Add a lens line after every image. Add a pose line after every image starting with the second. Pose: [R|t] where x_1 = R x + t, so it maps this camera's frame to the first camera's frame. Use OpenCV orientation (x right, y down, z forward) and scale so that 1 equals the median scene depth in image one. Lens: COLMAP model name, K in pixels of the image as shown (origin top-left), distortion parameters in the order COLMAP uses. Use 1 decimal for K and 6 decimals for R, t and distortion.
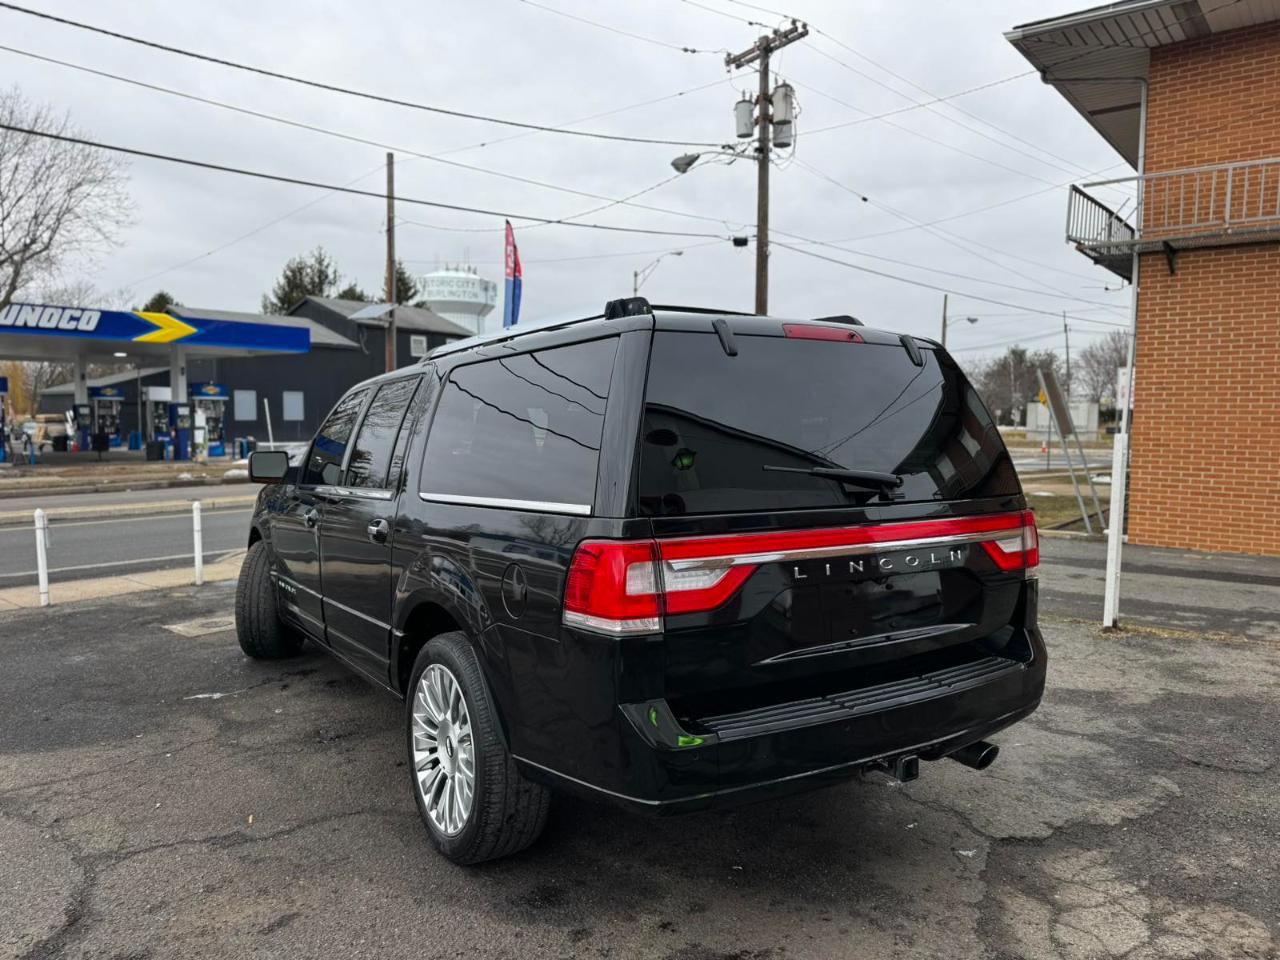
lens RADIAL K [[923.3, 0, 672.2], [0, 923.3, 477.1], [0, 0, 1]] dist [-0.000306, -0.000699]
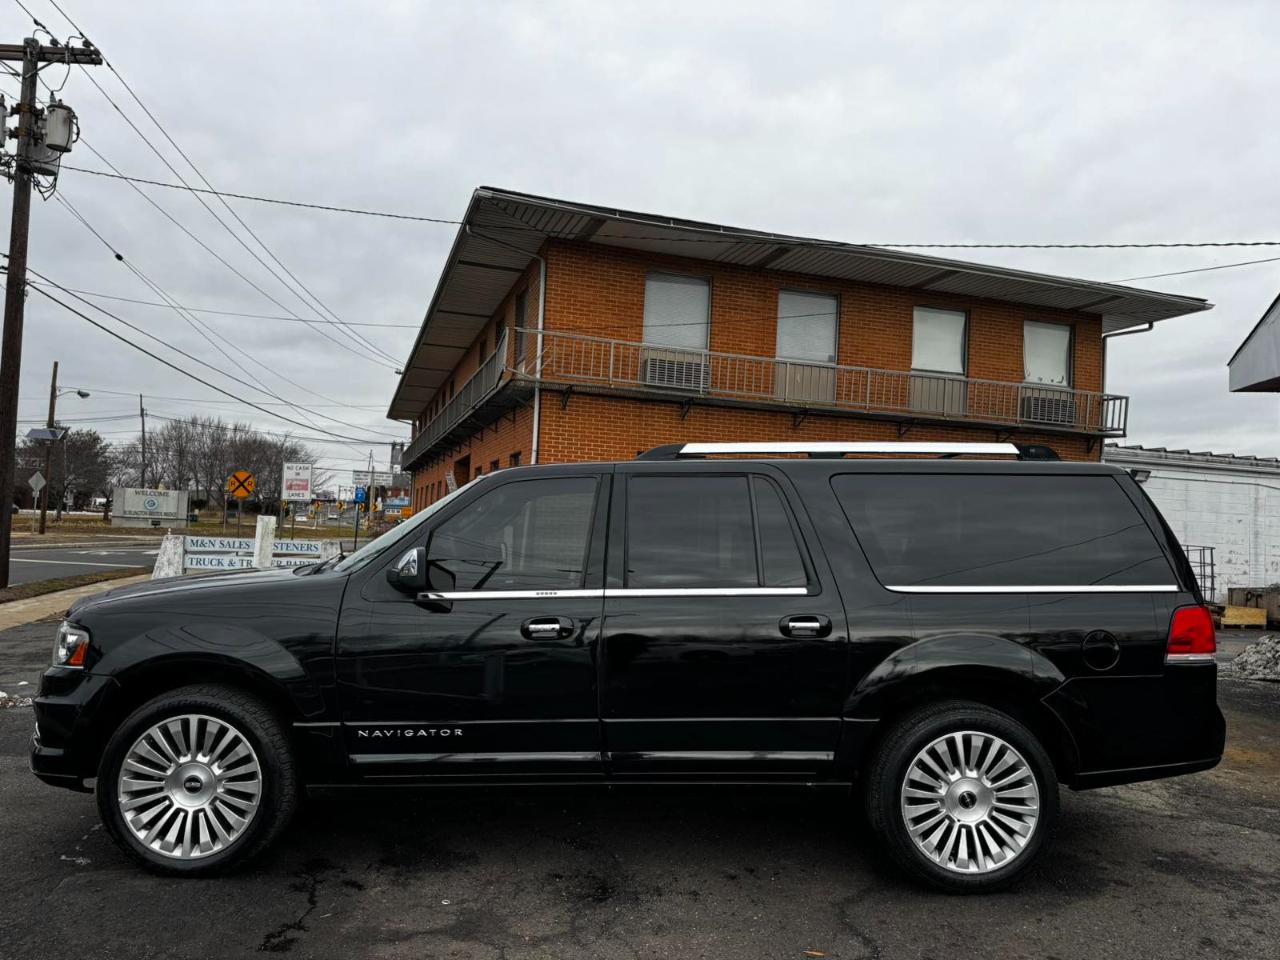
lens RADIAL K [[890.9, 0, 634.4], [0, 890.9, 483.7], [0, 0, 1]] dist [0.104140, -0.132443]
pose [[0.536296, 0.056022, 0.842169, -0.471775], [0.017650, 0.996832, -0.077550, -0.009851], [-0.843846, 0.056454, 0.533608, 0.227169]]
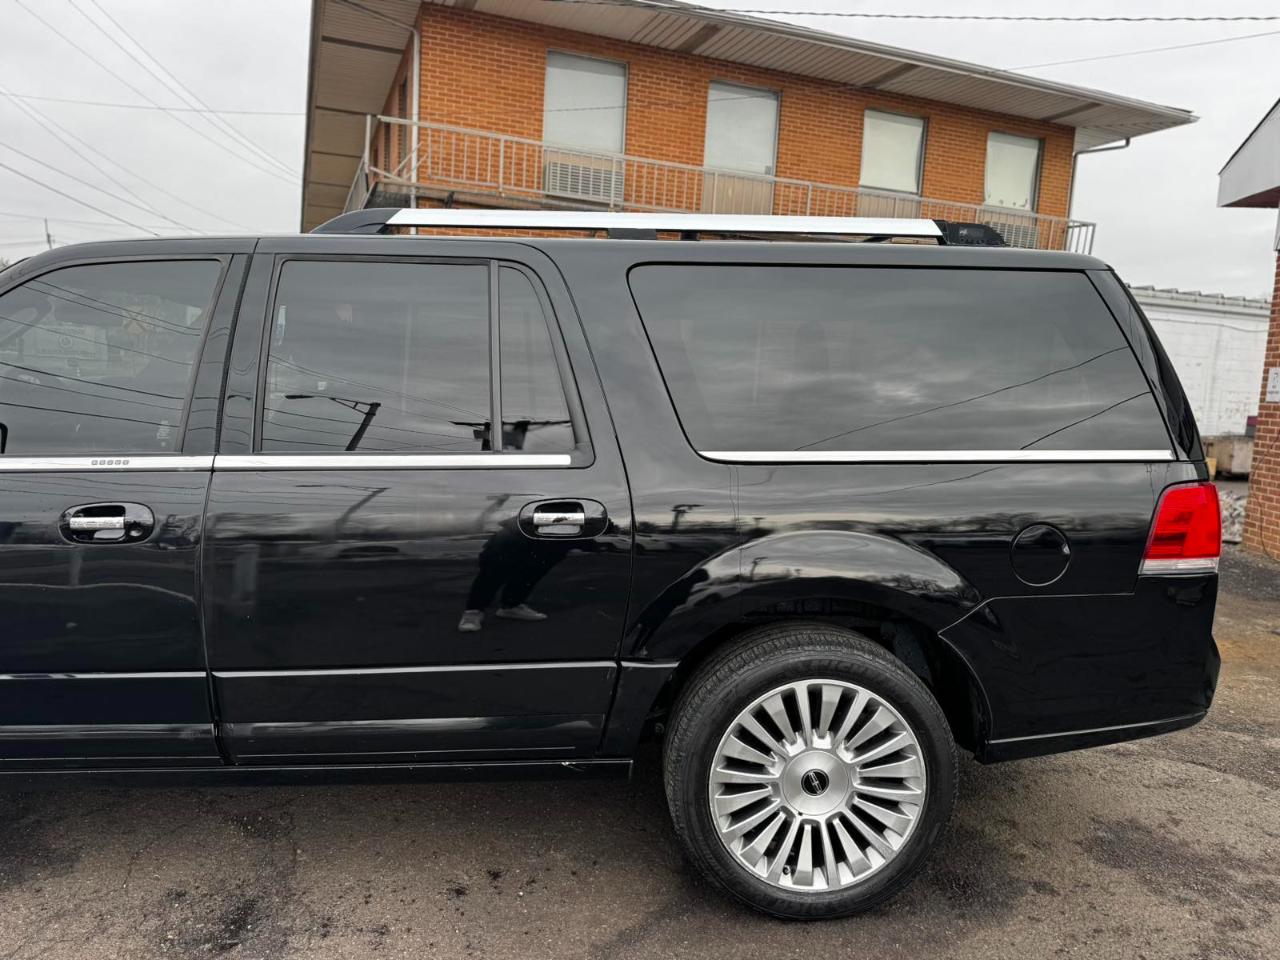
lens RADIAL K [[886.4, 0, 640.0], [0, 886.4, 480.0], [0, 0, 1]] dist [0.036587, -0.041117]
pose [[0.497469, -0.086479, 0.863160, -0.291516], [0.010505, 0.995546, 0.093688, -0.007921], [-0.867418, -0.037540, 0.496162, 0.245481]]
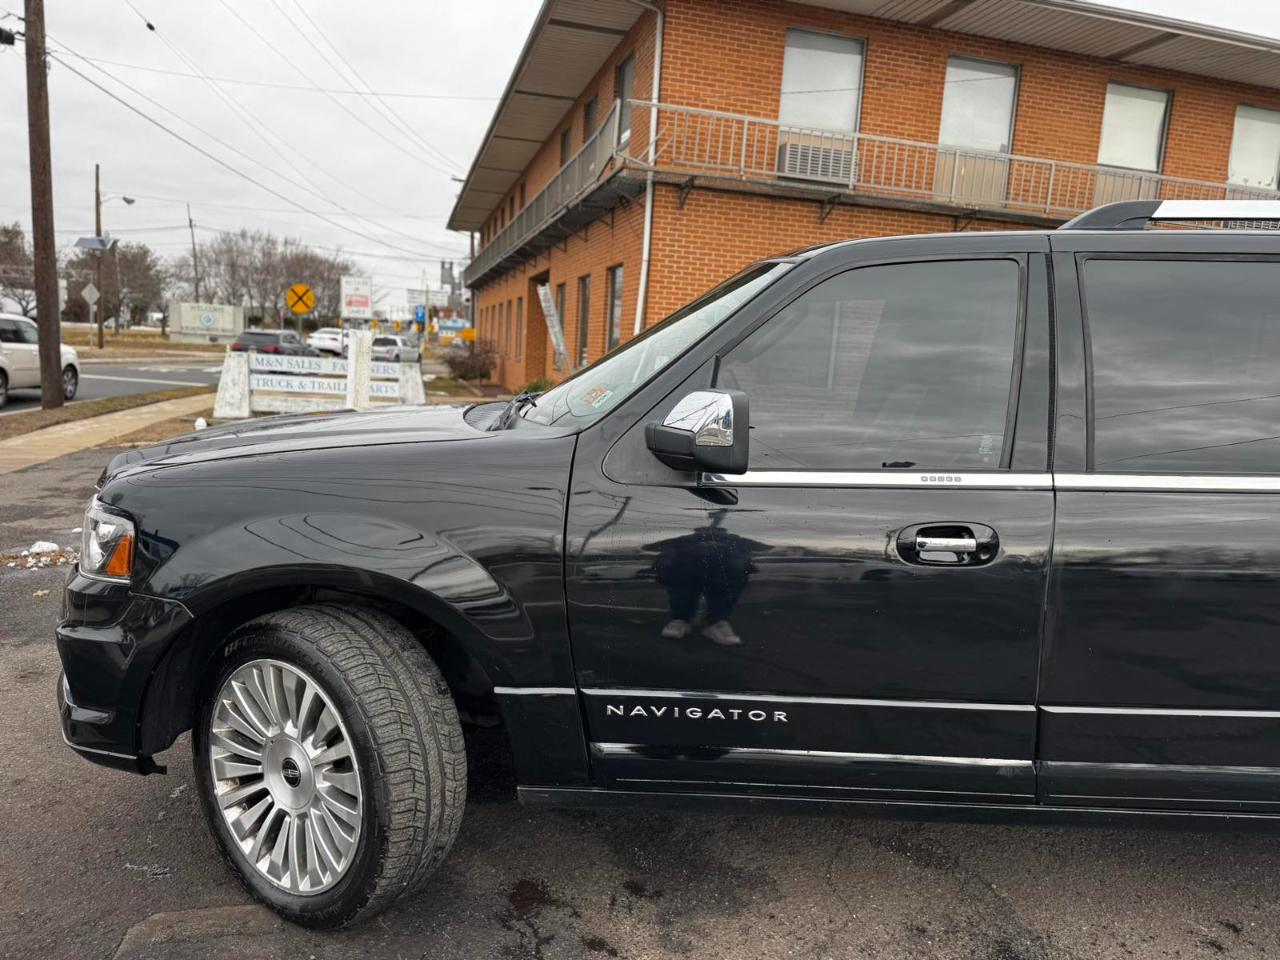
lens RADIAL K [[883.6, 0, 639.2], [0, 883.6, 482.7], [0, 0, 1]] dist [0.052443, -0.063947]
pose [[0.572060, -0.094649, 0.814732, -0.373149], [-0.000310, 0.993295, 0.115611, -0.015801], [-0.820212, -0.066389, 0.568195, 0.408611]]
